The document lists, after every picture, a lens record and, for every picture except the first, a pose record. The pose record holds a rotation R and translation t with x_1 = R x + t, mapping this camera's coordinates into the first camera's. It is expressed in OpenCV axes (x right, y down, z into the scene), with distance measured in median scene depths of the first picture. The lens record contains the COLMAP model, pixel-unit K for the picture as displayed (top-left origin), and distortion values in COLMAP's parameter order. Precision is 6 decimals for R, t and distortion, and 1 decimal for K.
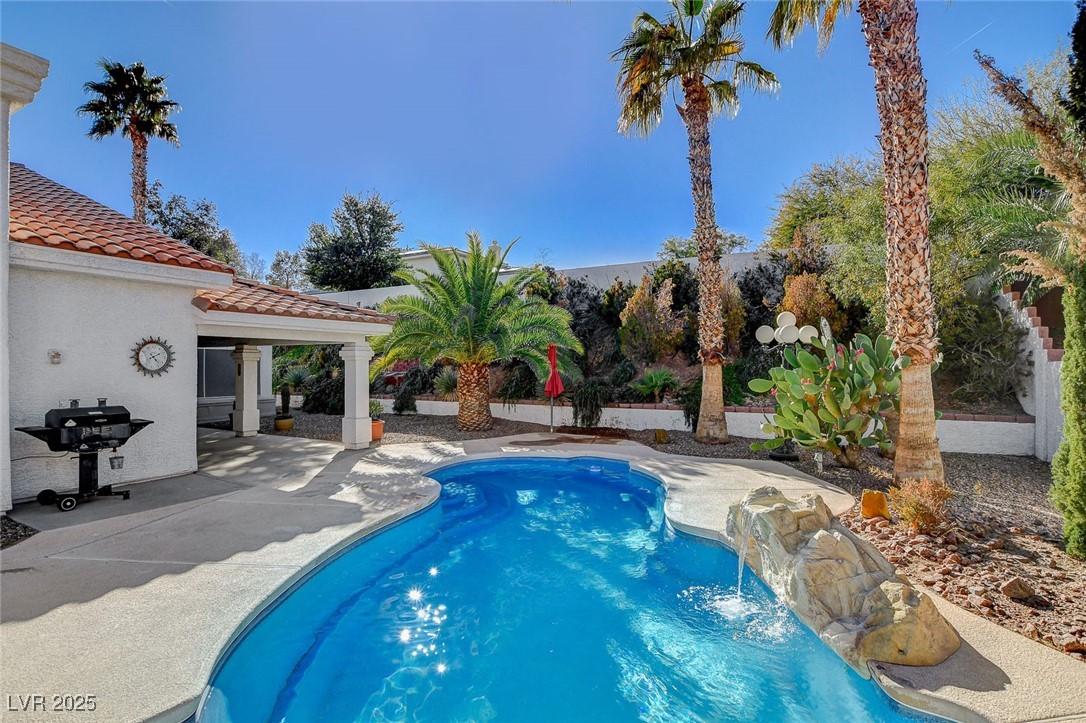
lens RADIAL K [[550.3, 0, 541.7], [0, 550.3, 366.1], [0, 0, 1]] dist [-0.025956, 0.000638]
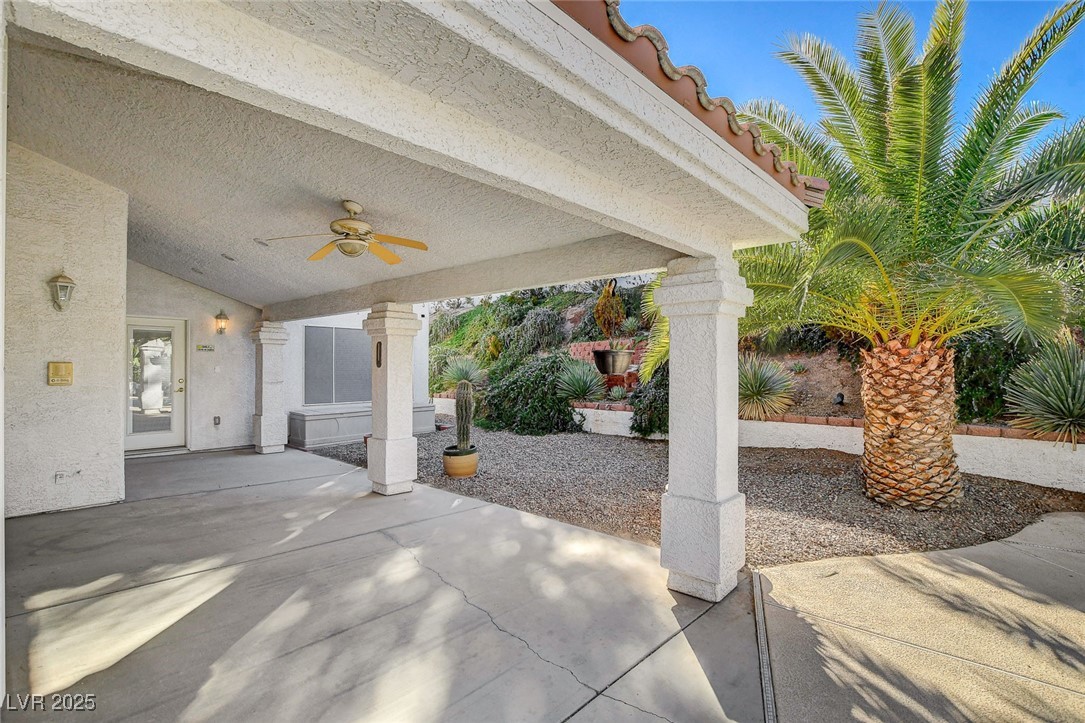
lens RADIAL K [[522.8, 0, 543.8], [0, 522.8, 363.2], [0, 0, 1]] dist [-0.004046, -0.000117]
pose [[0.977098, 0.000965, -0.212787, -0.313278], [-0.001596, 0.999995, -0.002793, 0.014932], [0.212783, 0.003068, 0.977095, 0.579359]]
